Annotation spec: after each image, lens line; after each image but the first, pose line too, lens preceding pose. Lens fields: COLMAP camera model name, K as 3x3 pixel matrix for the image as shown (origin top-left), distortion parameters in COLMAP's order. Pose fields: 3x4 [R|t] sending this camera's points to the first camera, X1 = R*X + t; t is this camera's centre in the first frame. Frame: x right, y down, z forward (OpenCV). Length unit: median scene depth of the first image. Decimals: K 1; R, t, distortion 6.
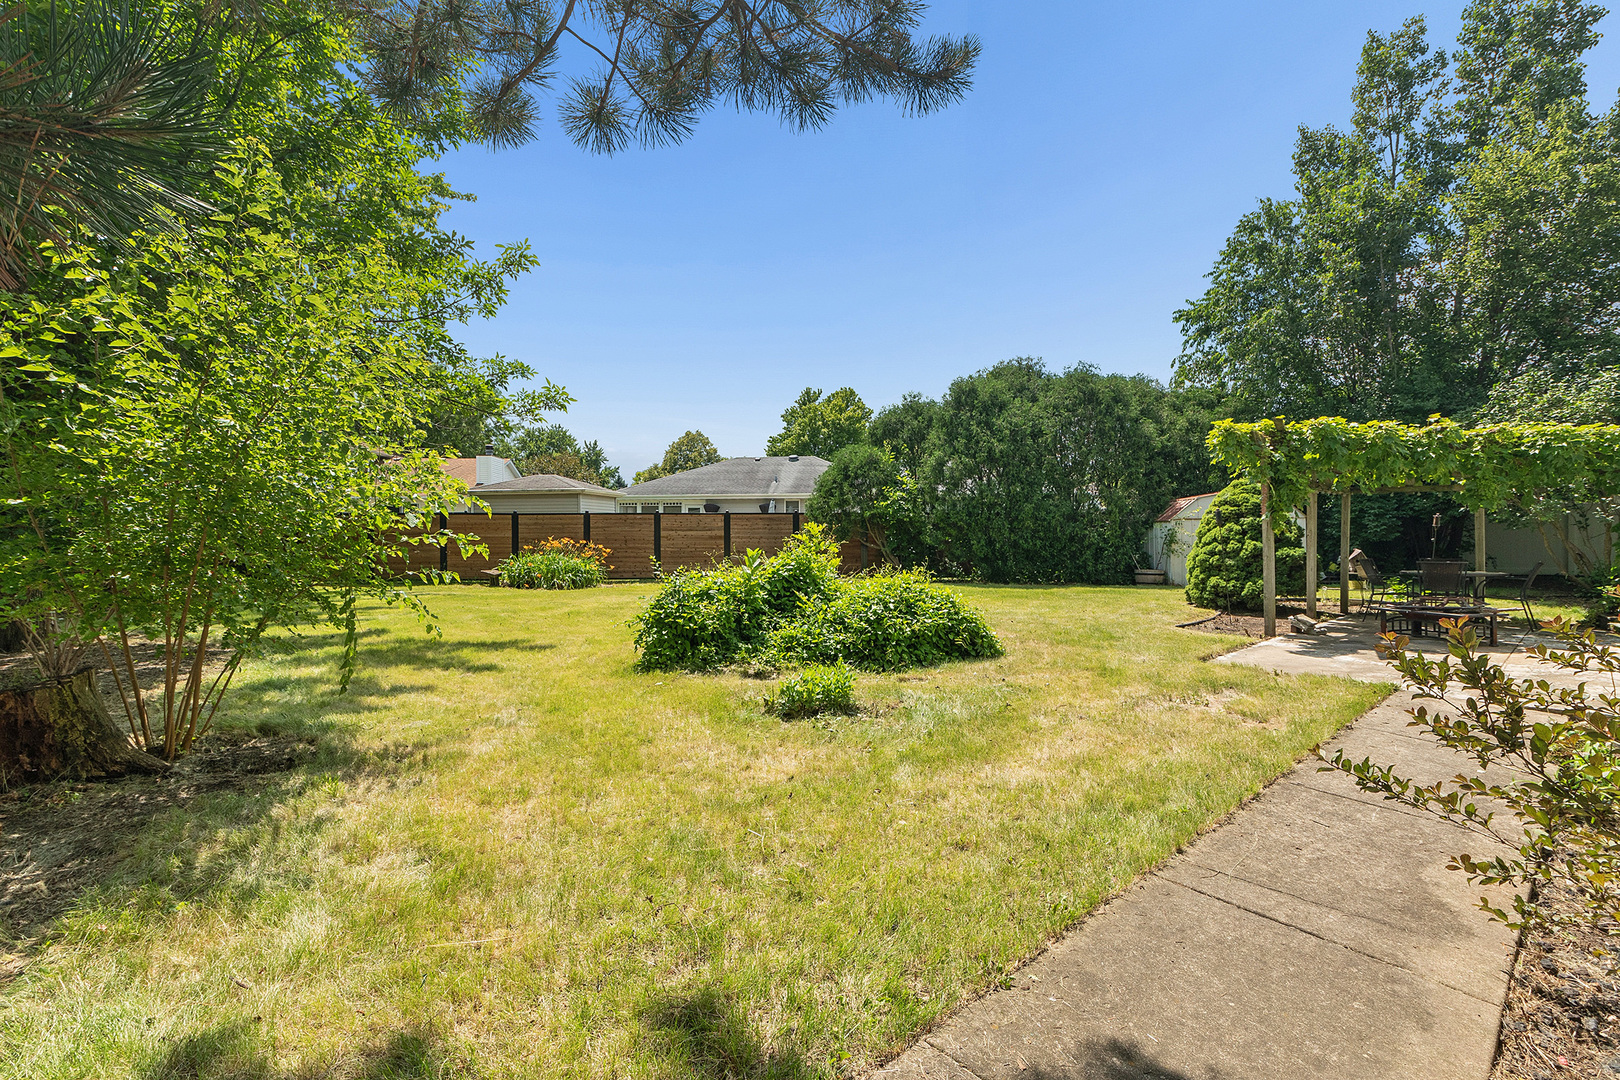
lens RADIAL K [[741.9, 0, 814.7], [0, 741.9, 537.9], [0, 0, 1]] dist [0.000734, -0.000194]
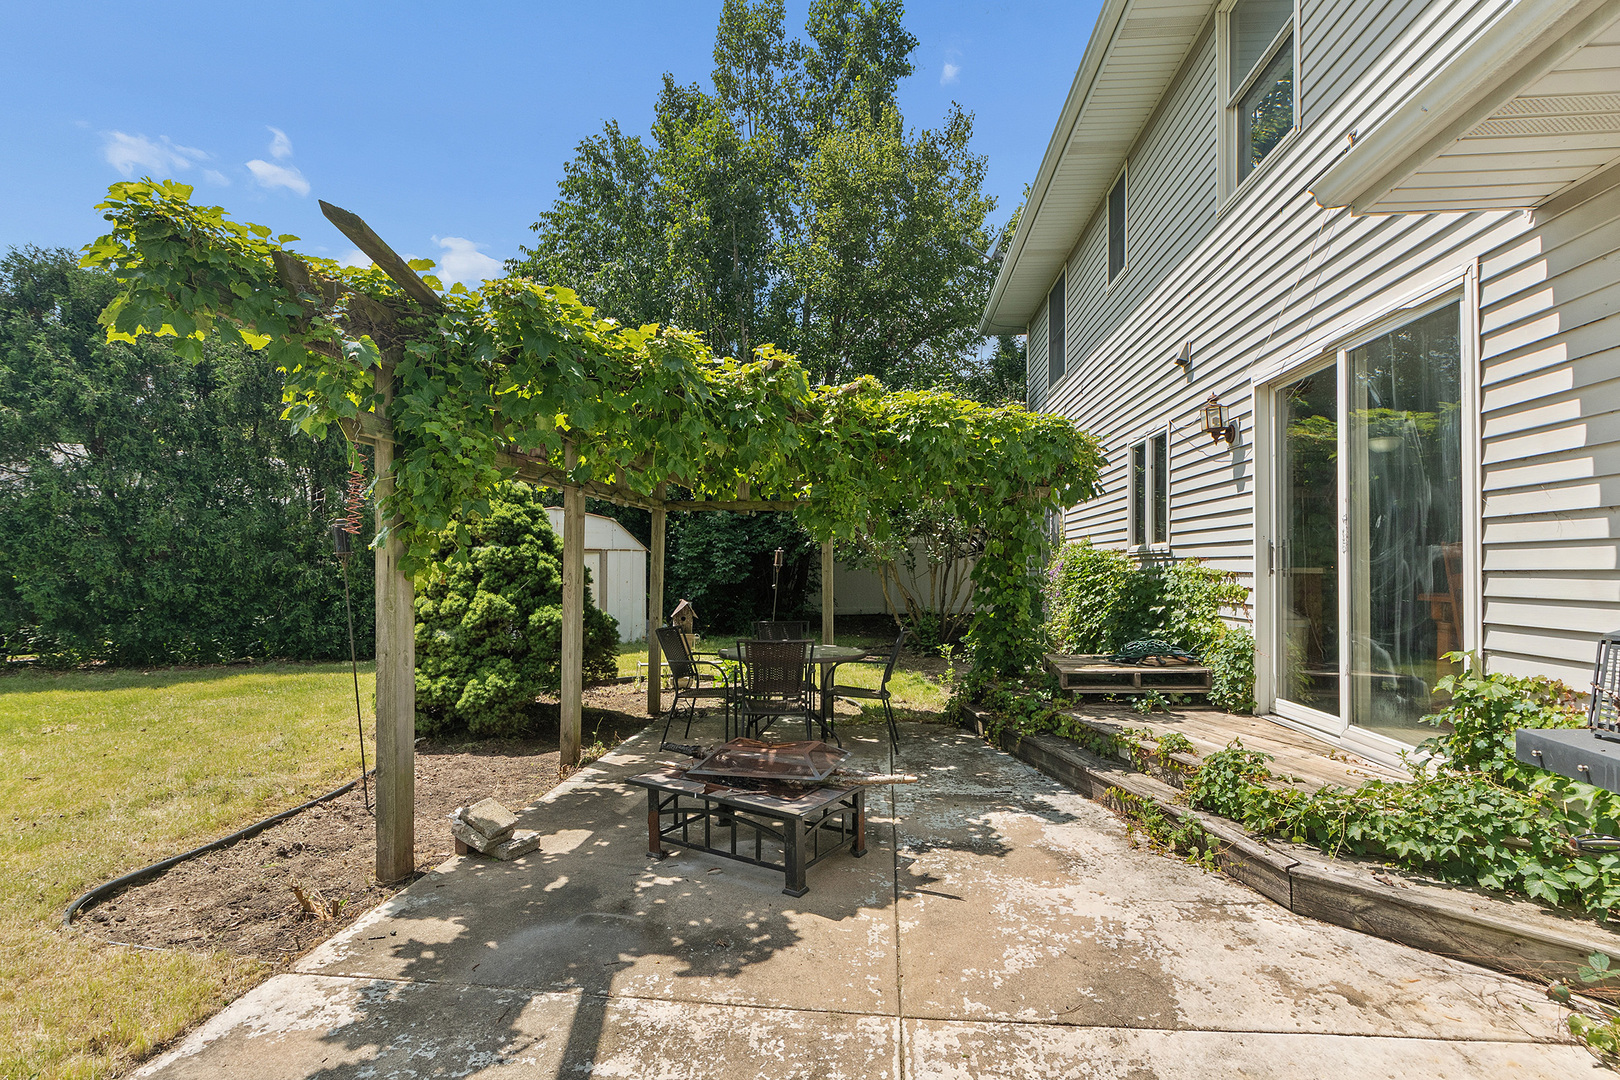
lens RADIAL K [[826.4, 0, 810.0], [0, 826.4, 540.0], [0, 0, 1]] dist [0.000088, -0.000002]
pose [[0.752560, 0.031460, 0.657771, 0.279157], [-0.006947, 0.999182, -0.039841, -0.007756], [-0.658487, 0.025413, 0.752163, 0.318323]]
